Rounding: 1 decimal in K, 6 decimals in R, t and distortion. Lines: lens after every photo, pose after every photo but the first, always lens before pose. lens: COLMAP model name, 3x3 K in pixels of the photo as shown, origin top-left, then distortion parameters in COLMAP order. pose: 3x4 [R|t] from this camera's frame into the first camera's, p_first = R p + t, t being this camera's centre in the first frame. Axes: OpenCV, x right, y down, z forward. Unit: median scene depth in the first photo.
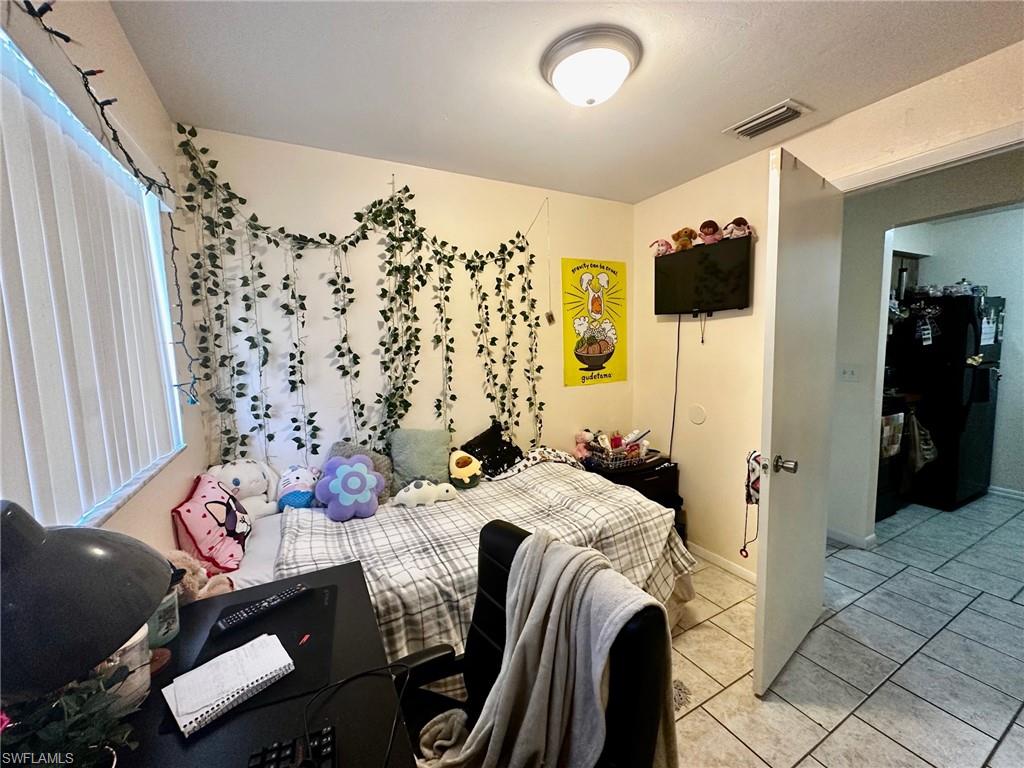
lens RADIAL K [[410.1, 0, 511.5], [0, 410.1, 384.7], [0, 0, 1]] dist [-0.000133, 0.000594]
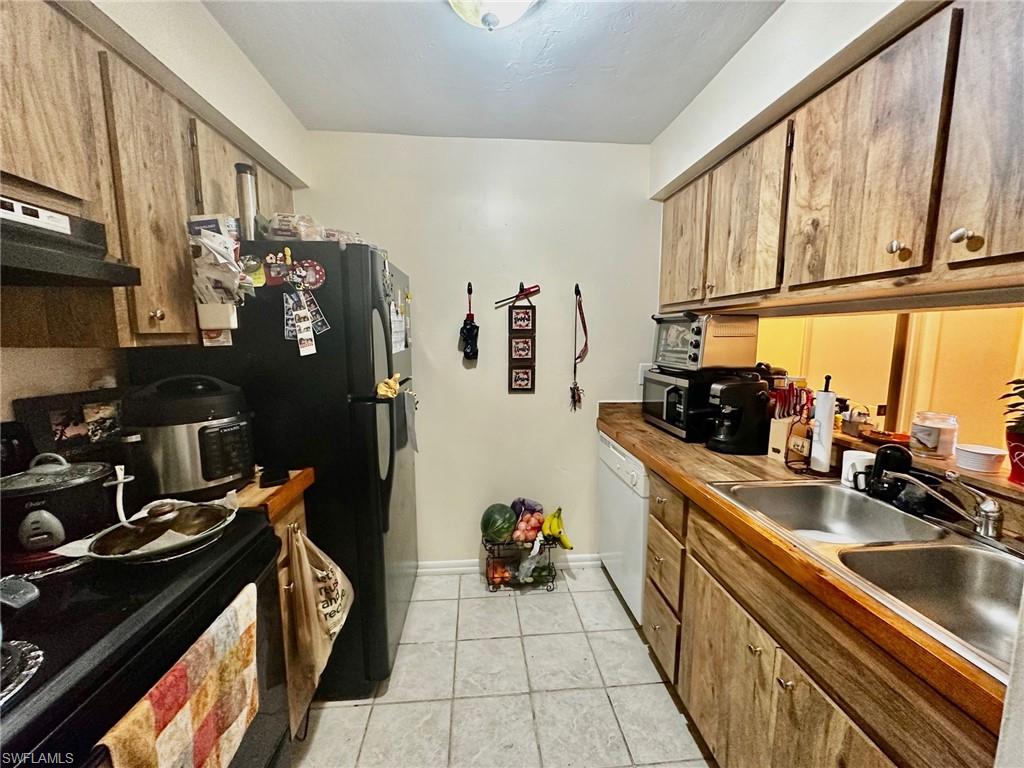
lens RADIAL K [[410.1, 0, 511.3], [0, 410.1, 383.4], [0, 0, 1]] dist [-0.000133, 0.000594]
pose [[0.393677, -0.085555, 0.915259, 0.704856], [0.082176, 0.994949, 0.057658, -0.074794], [-0.915568, 0.052514, 0.398719, 0.640320]]
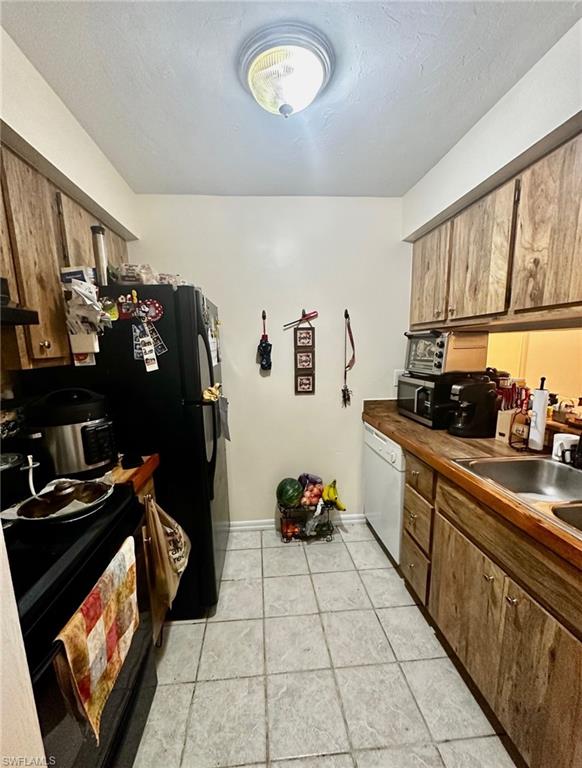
lens RADIAL K [[321.7, 0, 281.7], [0, 321.7, 400.5], [0, 0, 1]] dist [0.002661, 0.000455]
pose [[0.402211, -0.137886, 0.905104, 0.675267], [0.104555, 0.989044, 0.104212, -0.083853], [-0.909557, 0.052718, 0.412221, 0.654467]]
